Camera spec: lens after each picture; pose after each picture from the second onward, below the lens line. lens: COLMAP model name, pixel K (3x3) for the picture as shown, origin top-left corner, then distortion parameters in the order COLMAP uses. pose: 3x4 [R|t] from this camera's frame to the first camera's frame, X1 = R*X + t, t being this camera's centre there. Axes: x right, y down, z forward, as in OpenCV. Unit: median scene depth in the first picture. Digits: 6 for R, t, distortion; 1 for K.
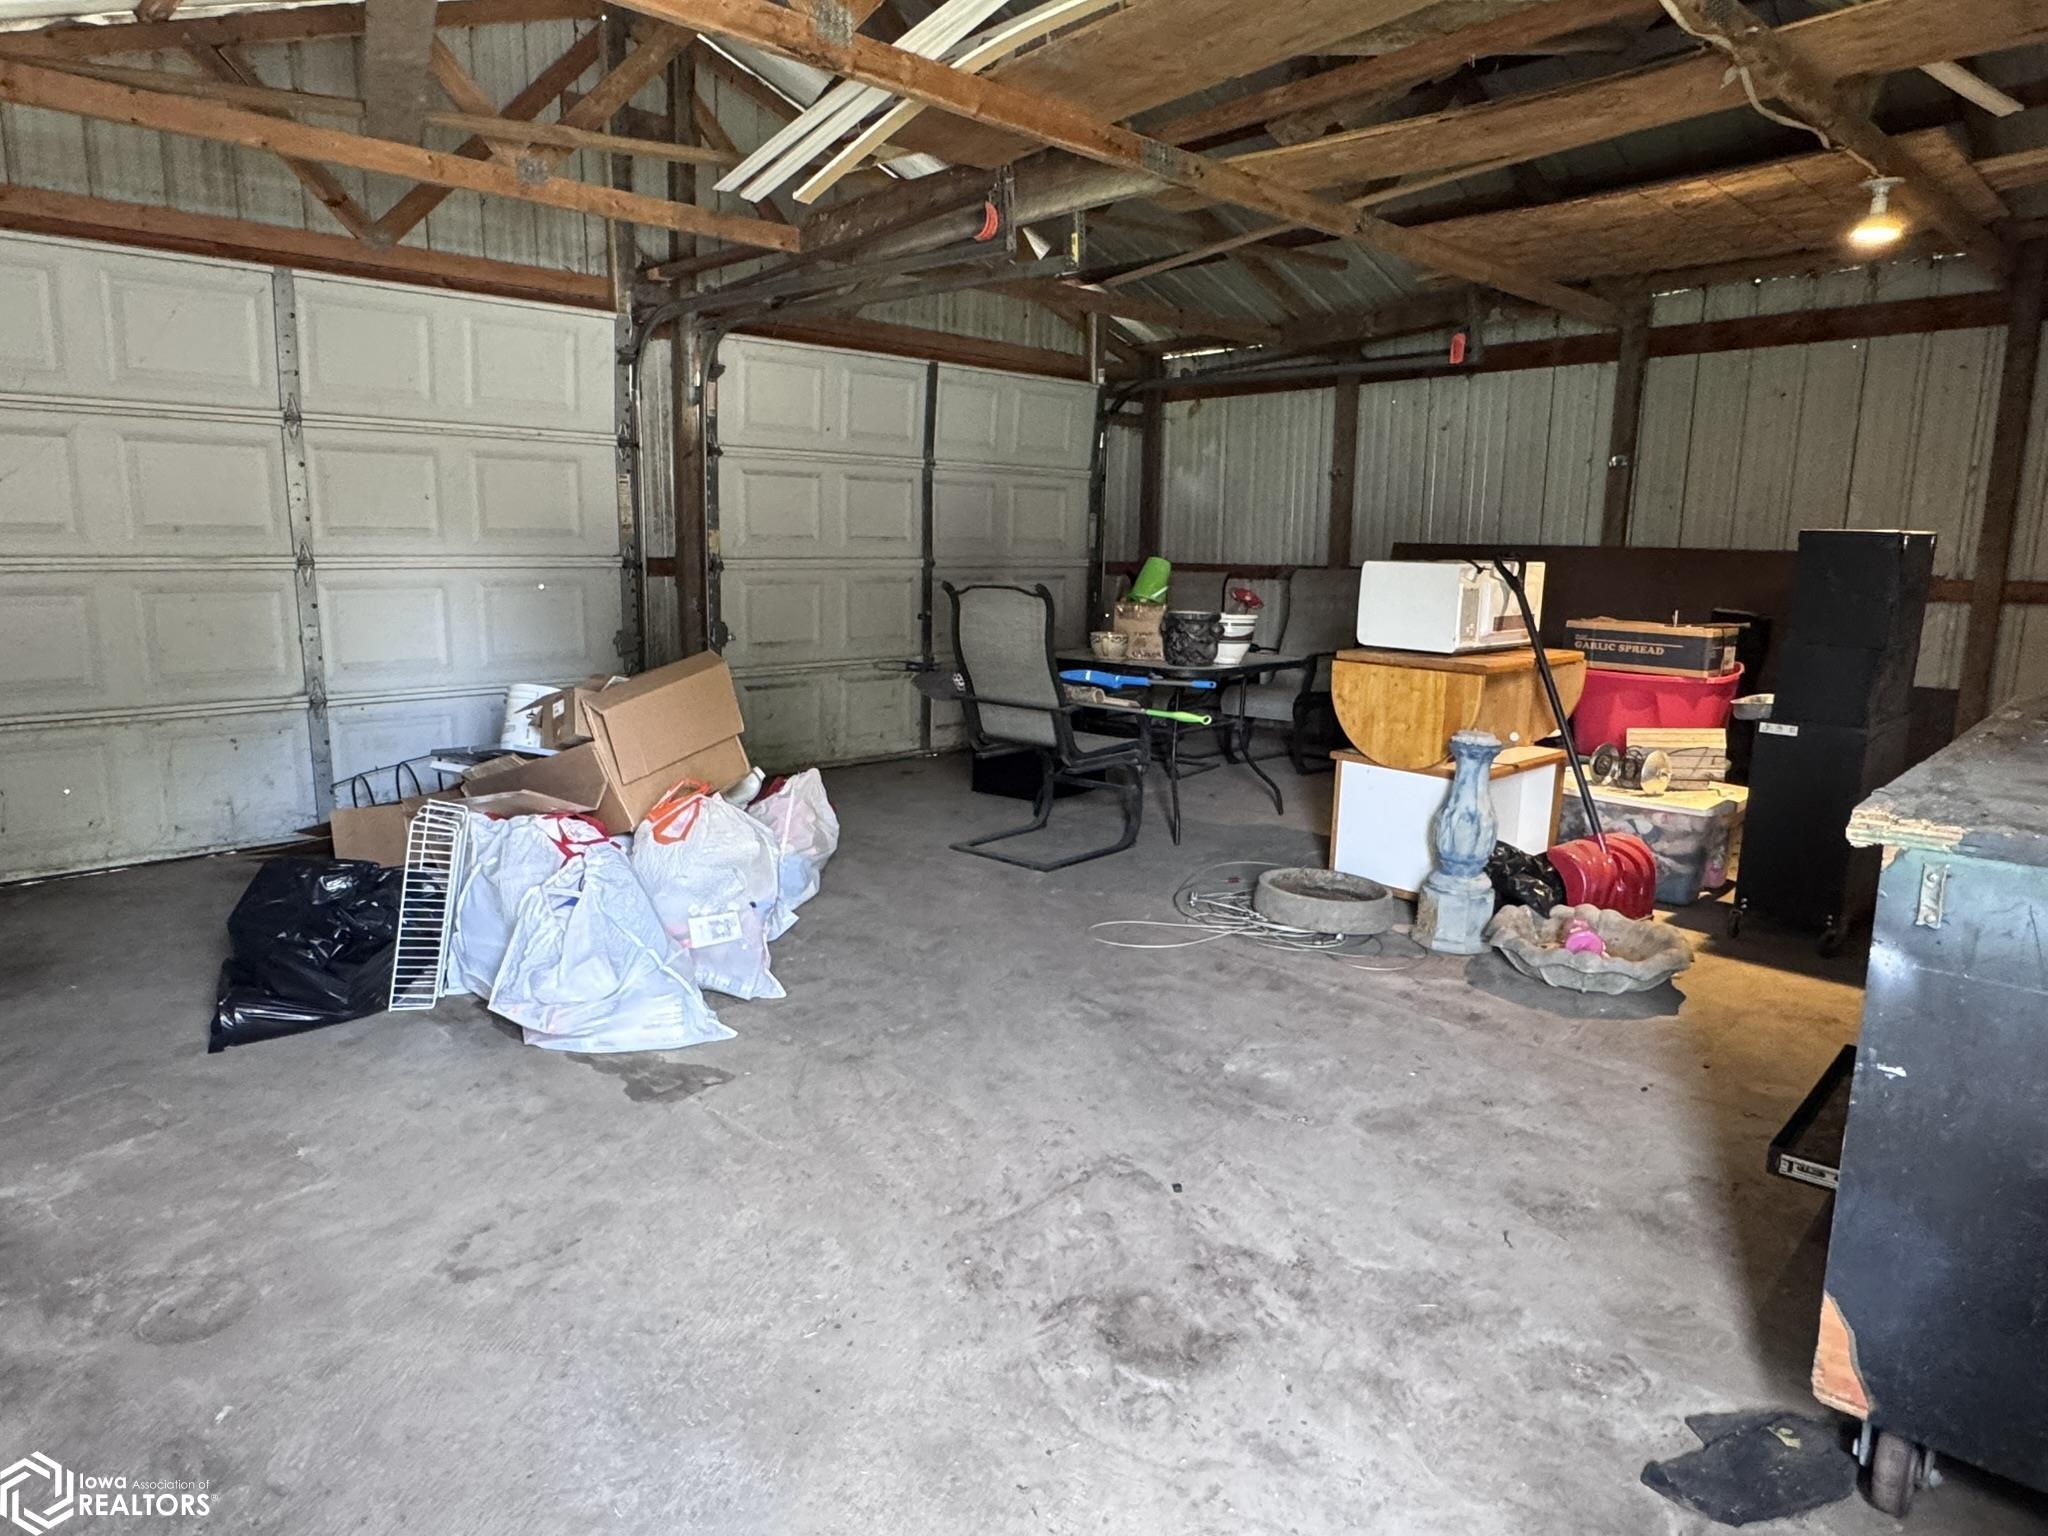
lens RADIAL K [[1250.2, 0, 1015.0], [0, 1250.2, 770.6], [0, 0, 1]] dist [-0.000513, -0.001677]
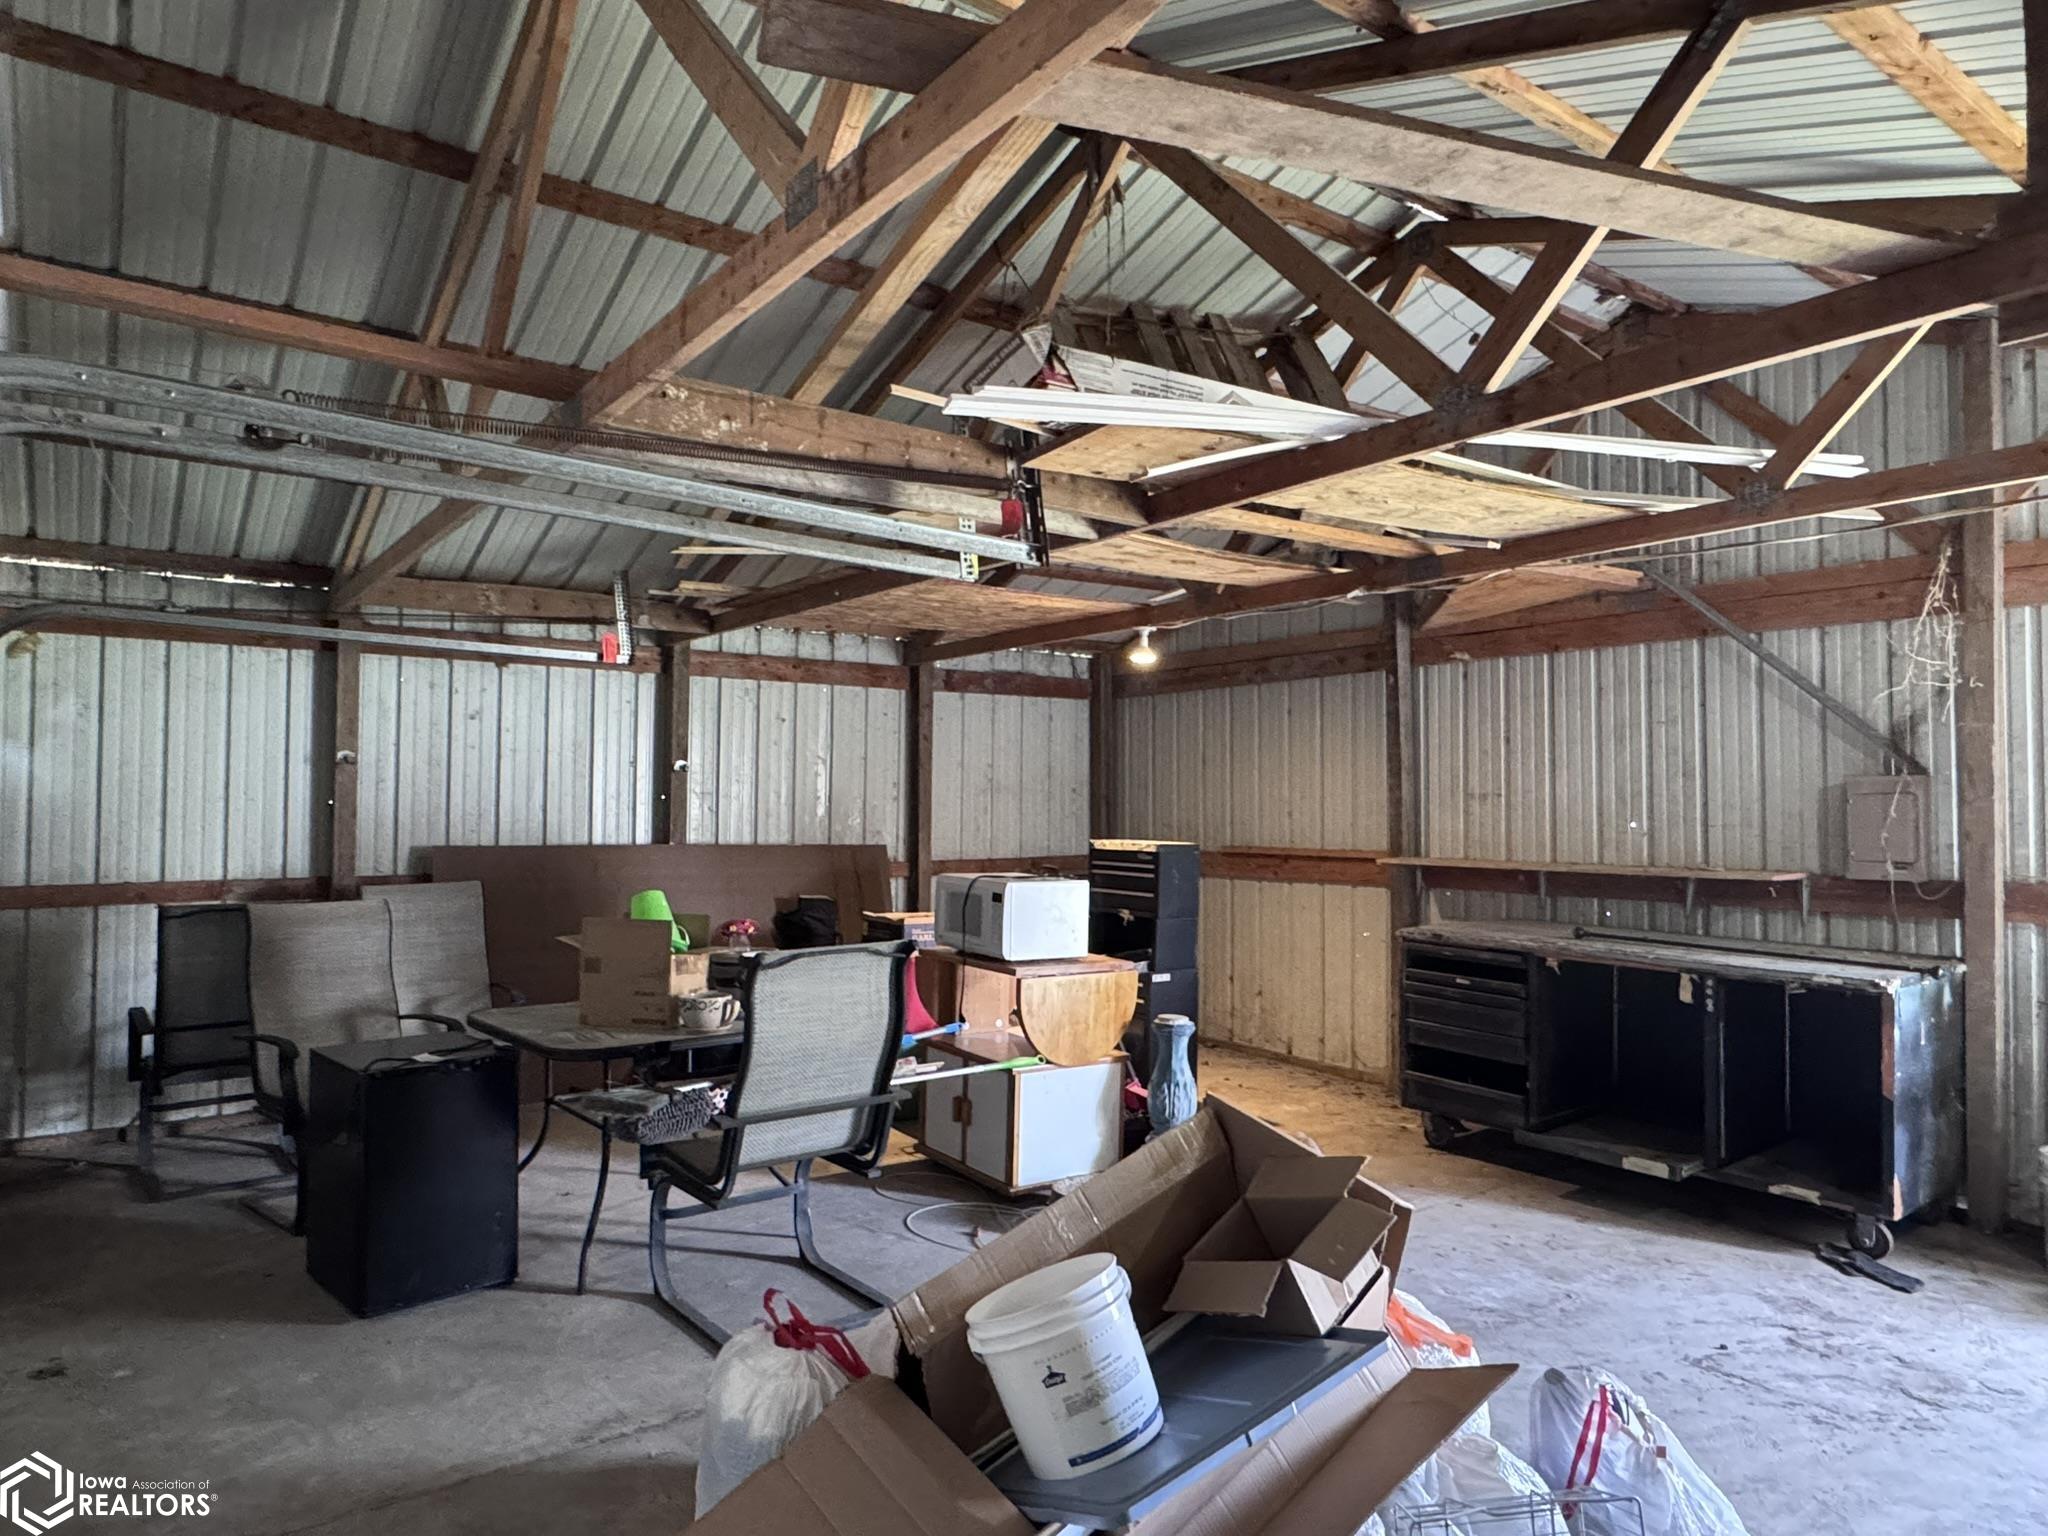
lens RADIAL K [[1250.2, 0, 1017.1], [0, 1250.2, 767.8], [0, 0, 1]] dist [-0.000513, -0.001677]
pose [[0.130826, 0.023310, 0.991131, -1.334582], [0.171514, 0.984117, -0.045784, -0.364307], [-0.976457, 0.175983, 0.124750, 1.444643]]
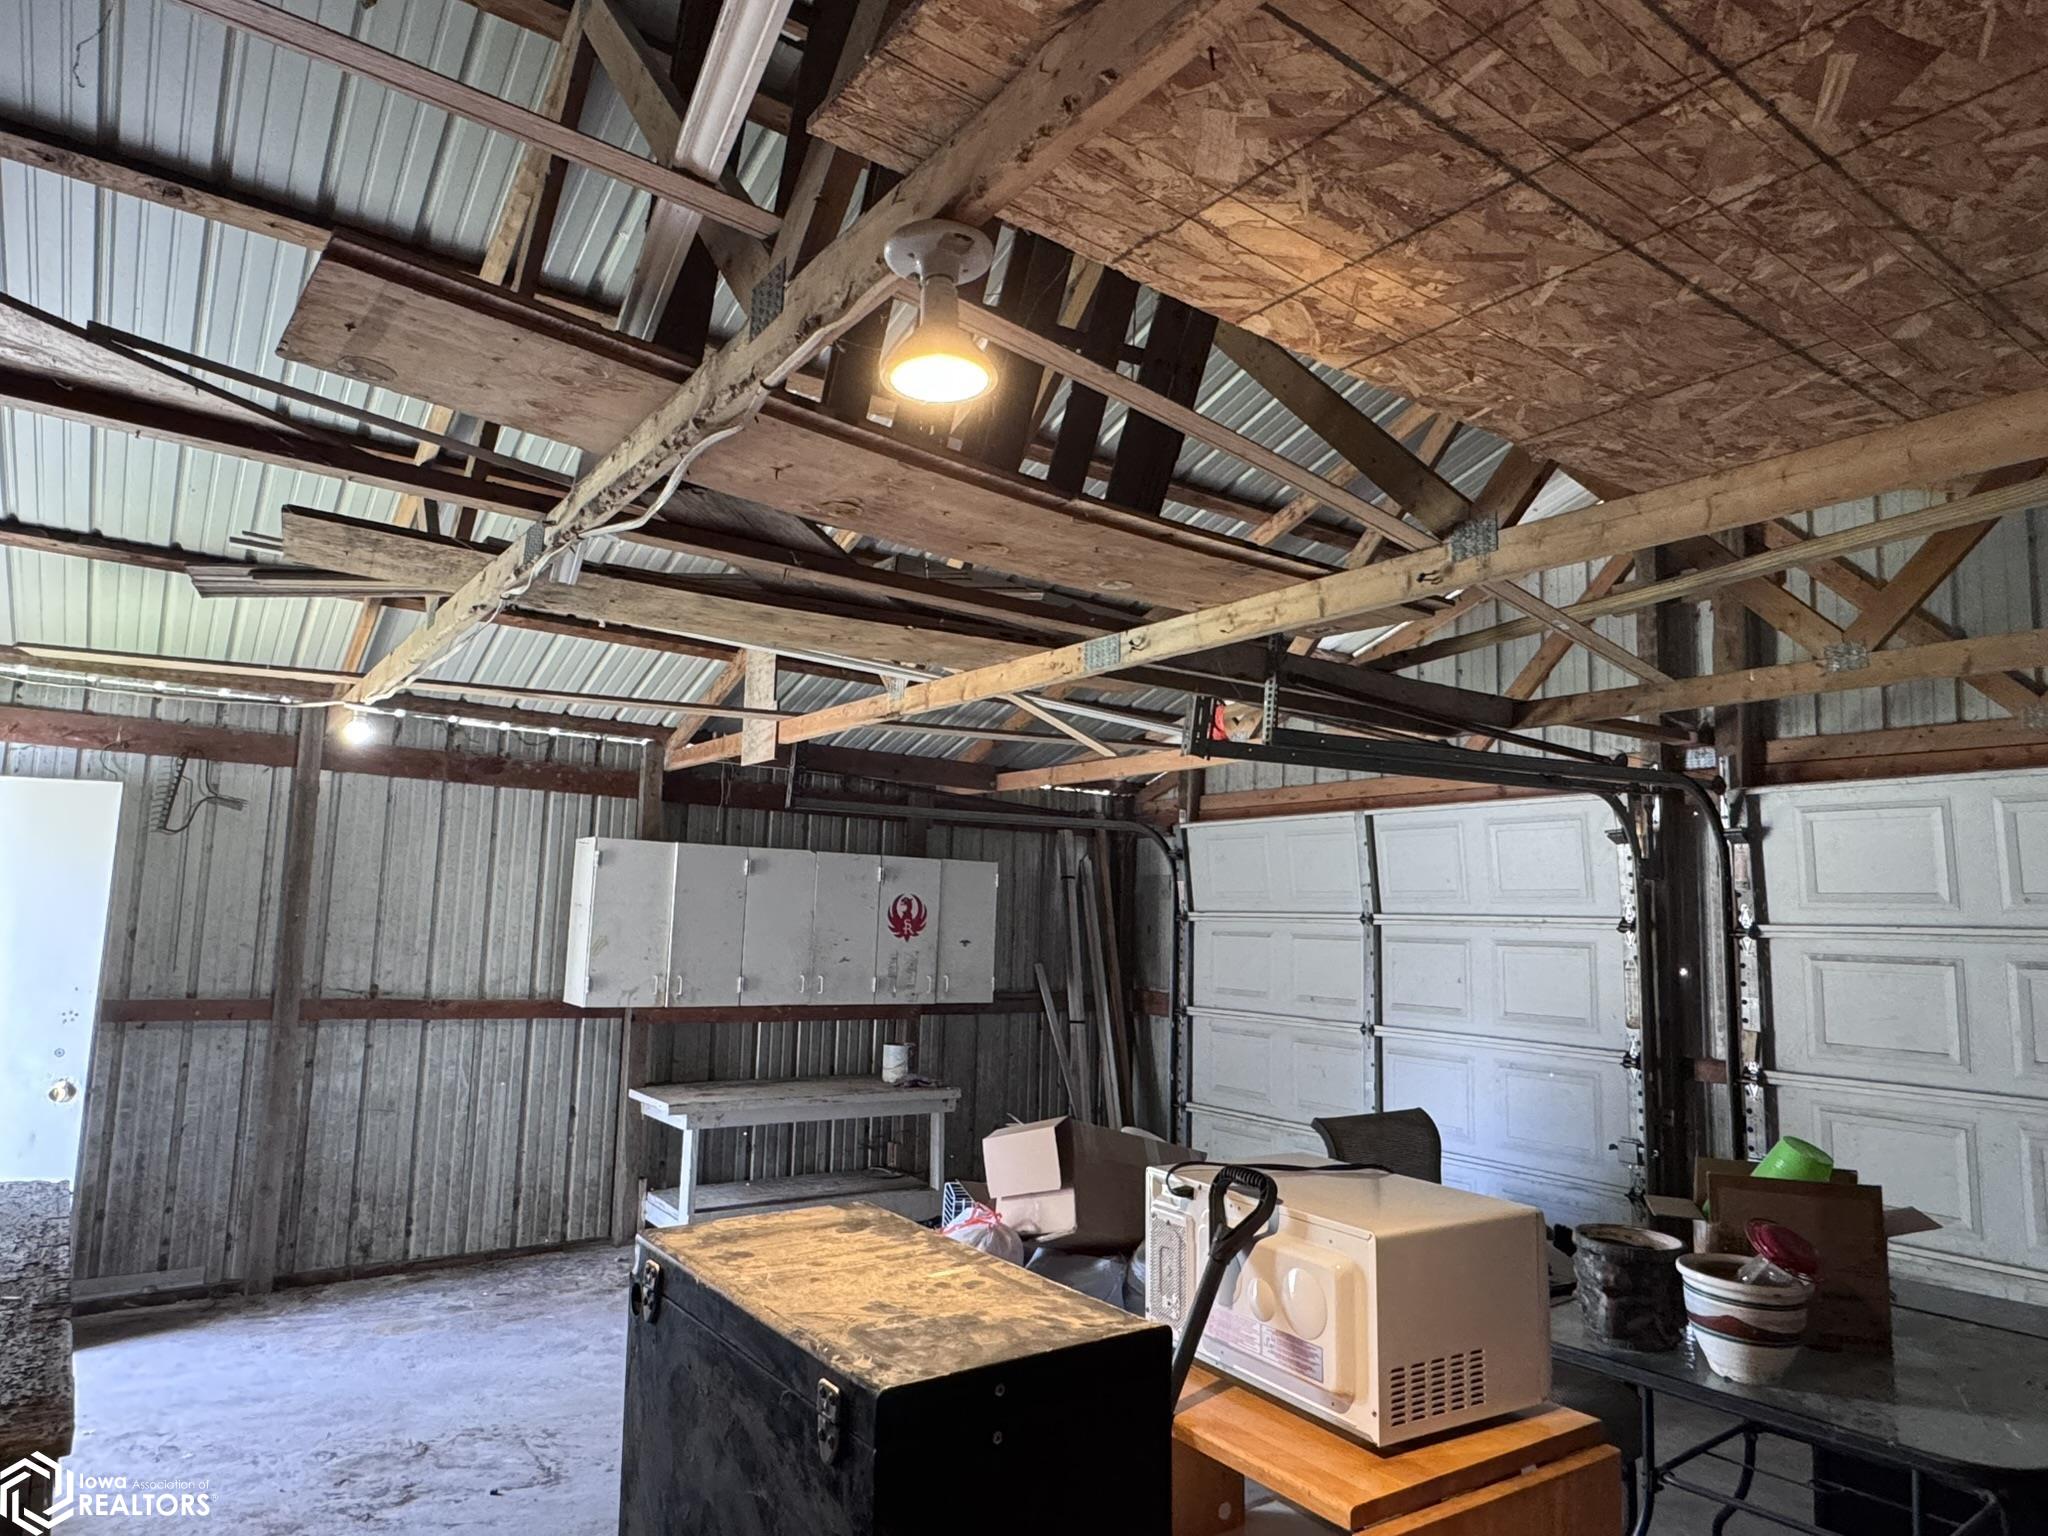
lens RADIAL K [[1250.2, 0, 1021.8], [0, 1250.2, 763.0], [0, 0, 1]] dist [-0.000513, -0.001677]
pose [[-0.146167, -0.142323, -0.978969, 1.494183], [-0.211917, 0.971129, -0.109542, -0.421605], [0.966295, 0.191449, -0.172108, 1.613581]]
